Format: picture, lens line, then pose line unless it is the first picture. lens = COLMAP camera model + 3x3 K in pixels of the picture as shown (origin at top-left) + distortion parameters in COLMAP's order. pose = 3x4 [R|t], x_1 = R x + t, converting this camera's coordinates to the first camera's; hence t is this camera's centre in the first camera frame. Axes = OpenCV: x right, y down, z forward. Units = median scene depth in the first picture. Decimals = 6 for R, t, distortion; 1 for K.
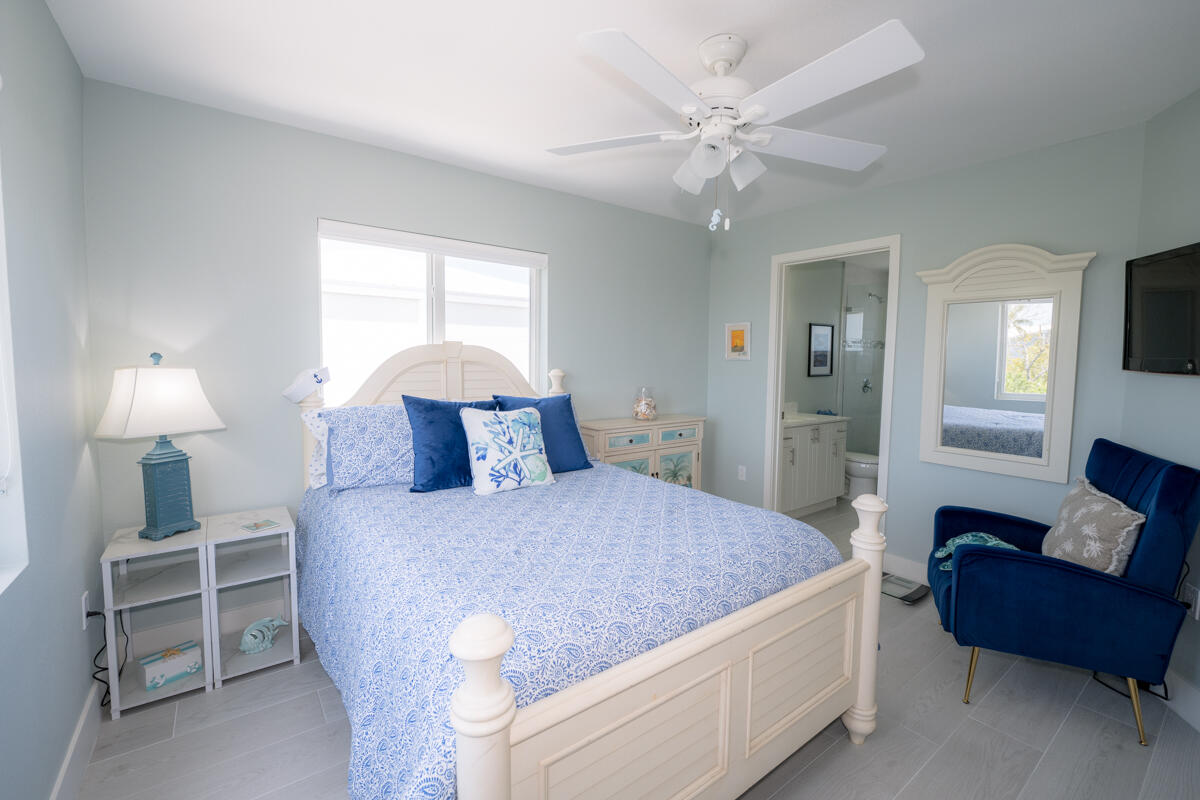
lens RADIAL K [[512.9, 0, 608.0], [0, 512.9, 397.9], [0, 0, 1]] dist [-0.004749, -0.000220]
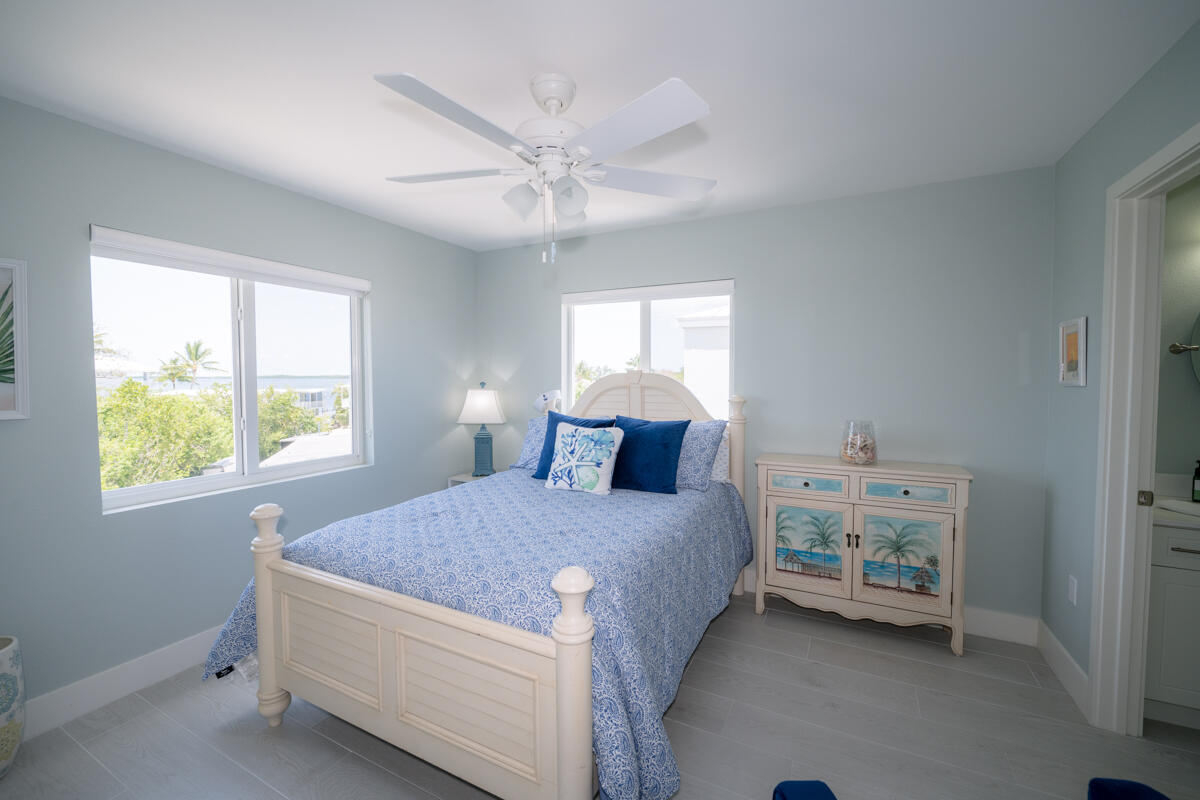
lens RADIAL K [[488.1, 0, 602.7], [0, 488.1, 392.8], [0, 0, 1]] dist [-0.007658, -0.000500]
pose [[0.424564, 0.020000, -0.905177, 0.910598], [-0.060800, 0.998129, -0.006464, -0.055659], [0.903354, 0.057779, 0.424986, 0.545104]]
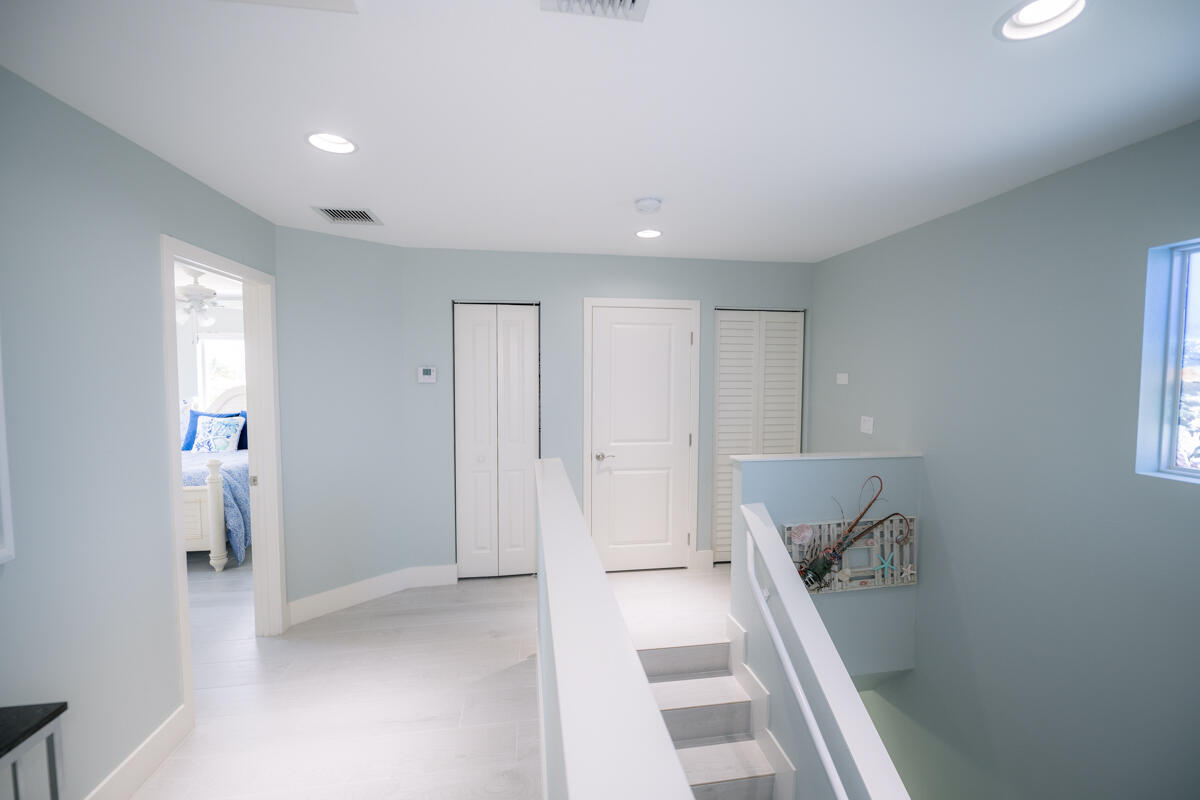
lens RADIAL K [[488.1, 0, 602.4], [0, 488.1, 395.3], [0, 0, 1]] dist [-0.007658, -0.000500]
pose [[0.875481, 0.008567, -0.483177, 2.328395], [-0.020311, 0.999612, -0.019079, -0.067673], [0.482826, 0.026517, 0.875315, -0.040195]]
